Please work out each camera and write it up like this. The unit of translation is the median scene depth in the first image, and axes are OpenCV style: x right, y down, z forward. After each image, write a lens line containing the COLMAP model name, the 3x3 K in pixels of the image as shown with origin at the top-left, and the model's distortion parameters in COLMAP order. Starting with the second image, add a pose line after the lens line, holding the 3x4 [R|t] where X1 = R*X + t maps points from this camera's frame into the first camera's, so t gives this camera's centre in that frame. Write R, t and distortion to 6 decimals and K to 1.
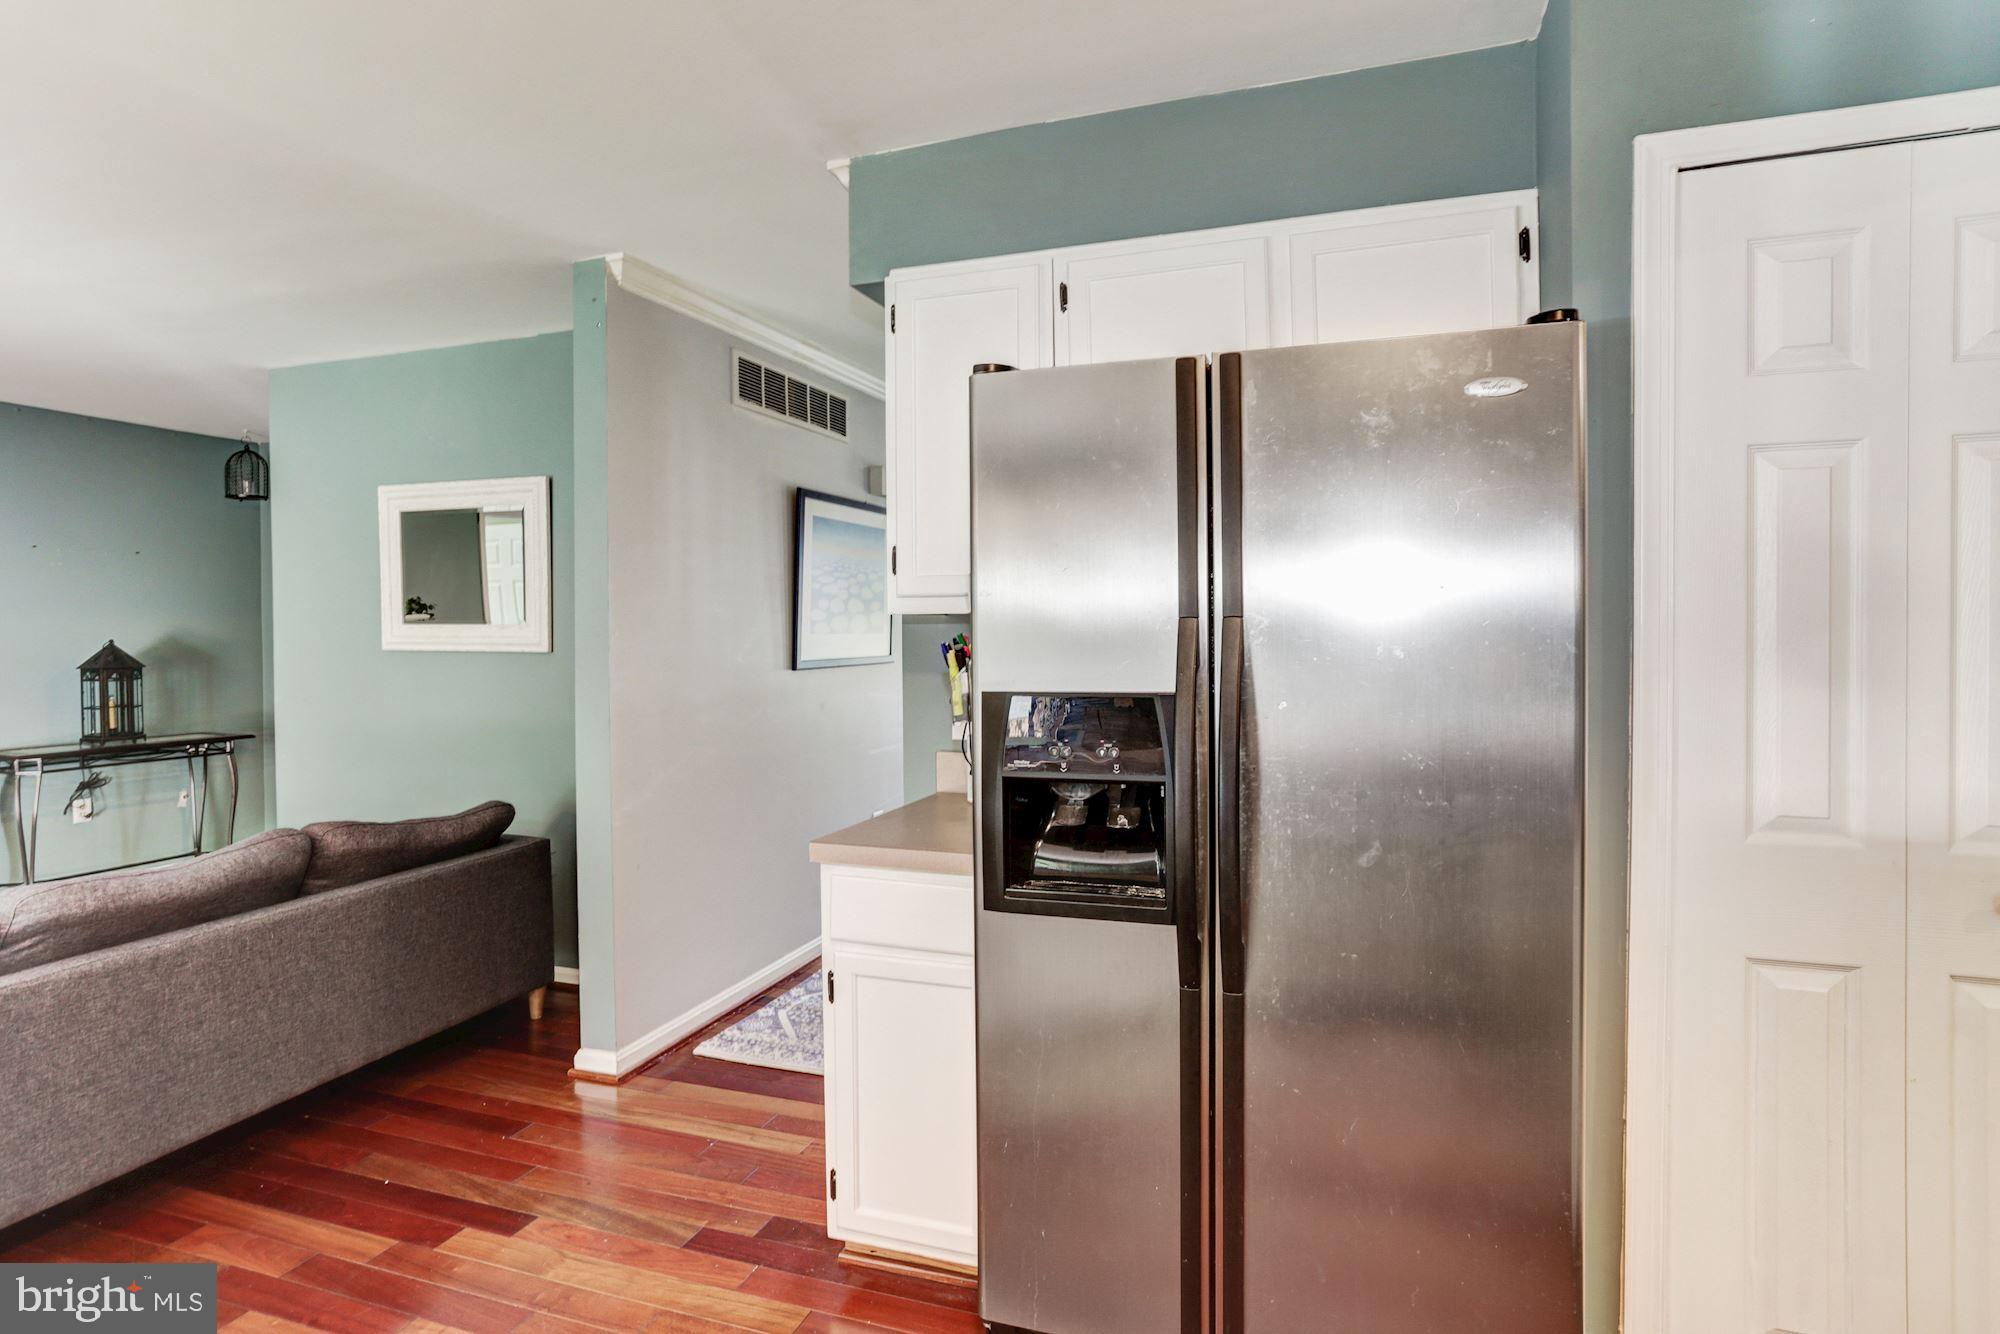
lens RADIAL K [[997.3, 0, 997.8], [0, 997.3, 644.4], [0, 0, 1]] dist [-0.028330, 0.004469]
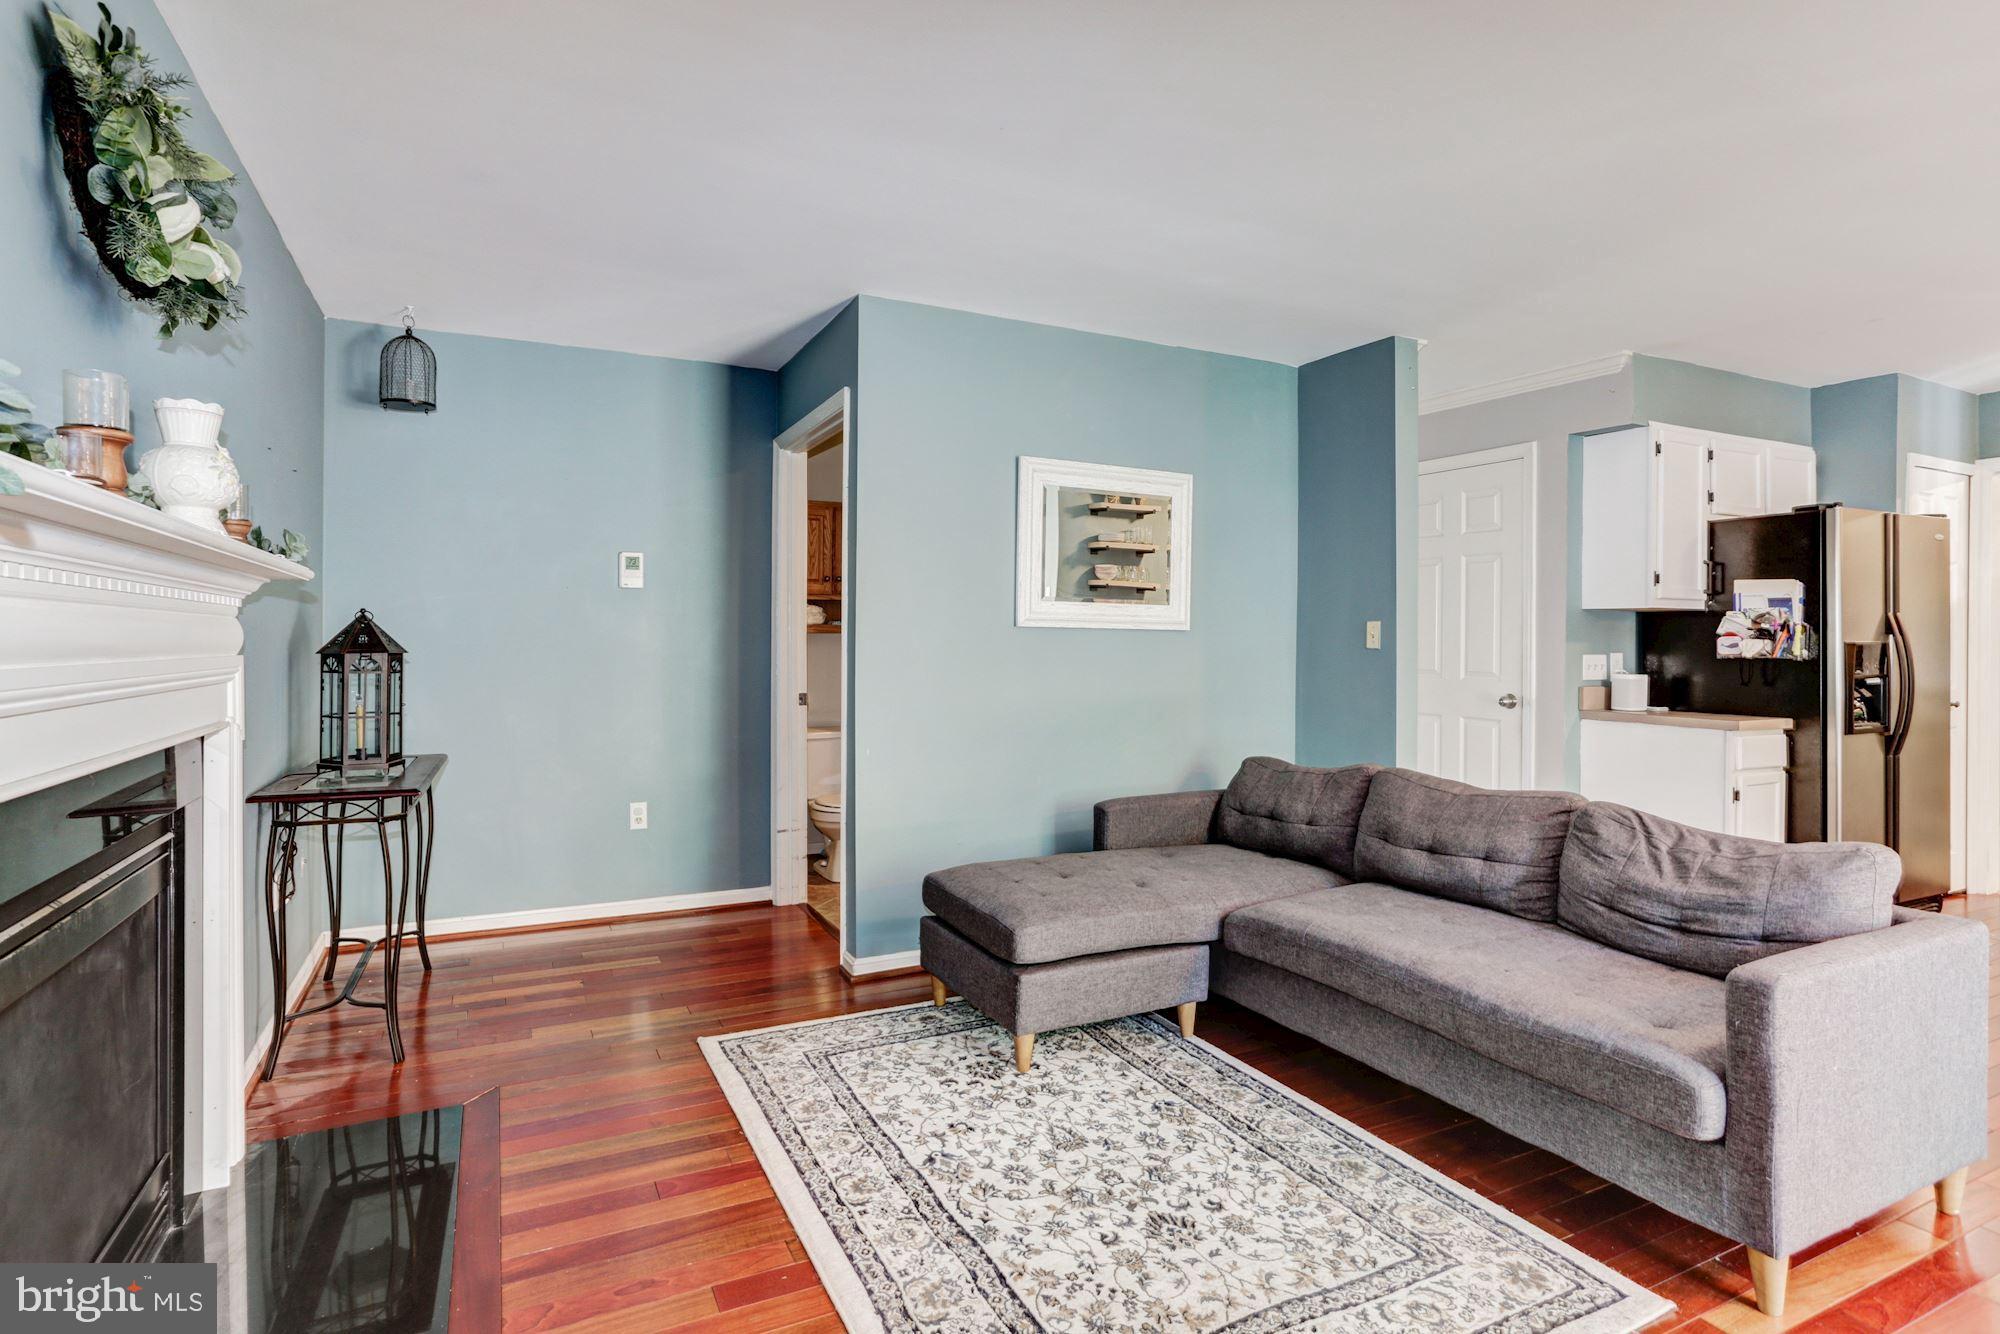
lens RADIAL K [[997.3, 0, 970.8], [0, 997.3, 639.2], [0, 0, 1]] dist [-0.028330, 0.004469]
pose [[0.716027, 0.015203, 0.697907, -1.342040], [0.003756, 0.999664, -0.025630, 0.041820], [-0.698062, 0.020973, 0.715730, 0.342032]]
